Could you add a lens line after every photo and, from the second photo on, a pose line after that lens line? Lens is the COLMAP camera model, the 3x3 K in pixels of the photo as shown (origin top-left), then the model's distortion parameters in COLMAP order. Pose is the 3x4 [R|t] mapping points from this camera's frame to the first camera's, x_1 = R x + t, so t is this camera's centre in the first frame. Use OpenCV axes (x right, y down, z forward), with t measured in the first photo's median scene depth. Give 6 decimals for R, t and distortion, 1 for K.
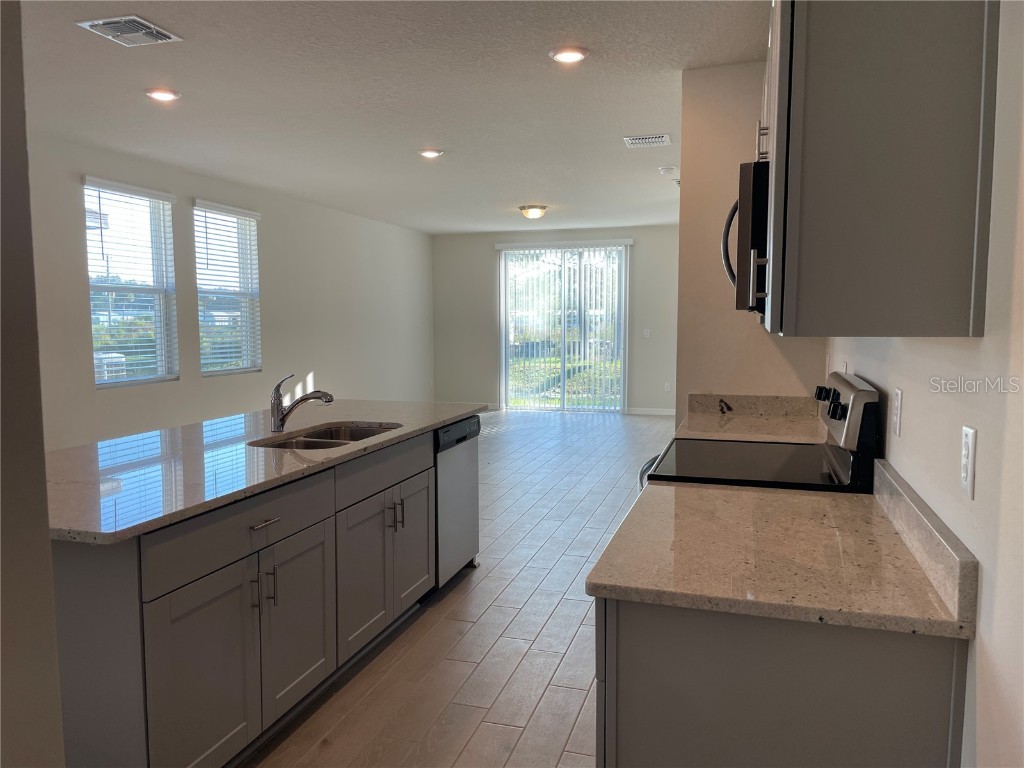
lens RADIAL K [[768.4, 0, 510.2], [0, 768.4, 386.8], [0, 0, 1]] dist [0.052048, -0.056860]
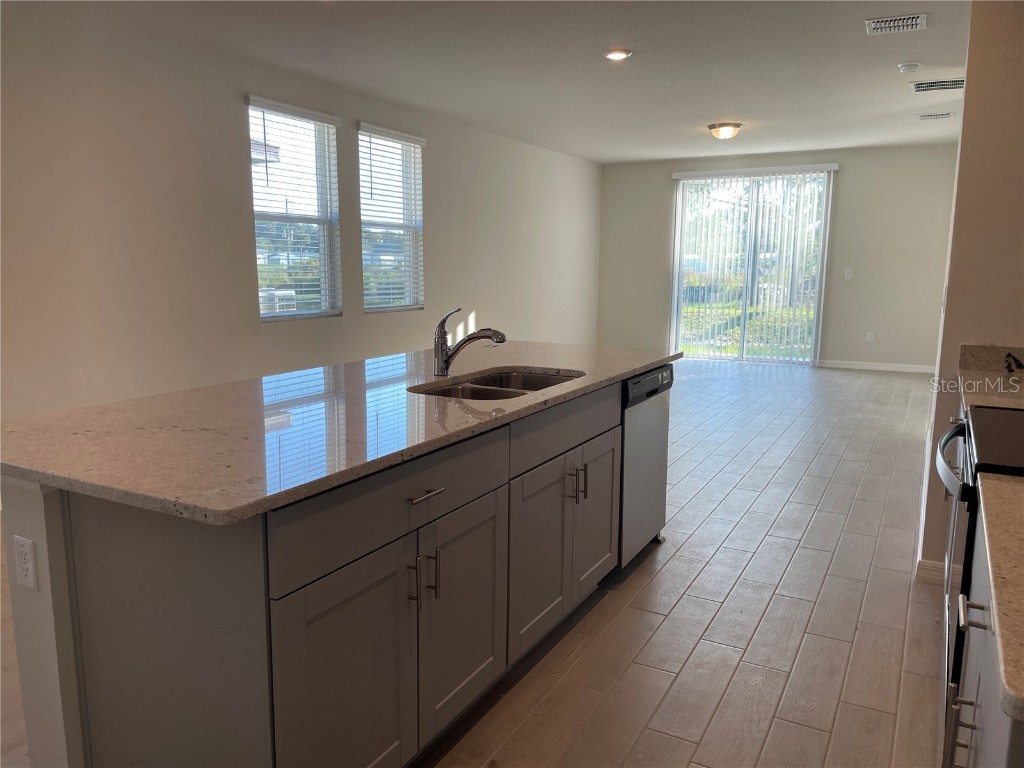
lens RADIAL K [[768.4, 0, 506.2], [0, 768.4, 391.6], [0, 0, 1]] dist [0.052048, -0.056860]
pose [[0.978918, 0.041916, -0.199909, -0.038227], [-0.026272, 0.996426, 0.080279, 0.003752], [0.202559, -0.073334, 0.976520, 0.117005]]
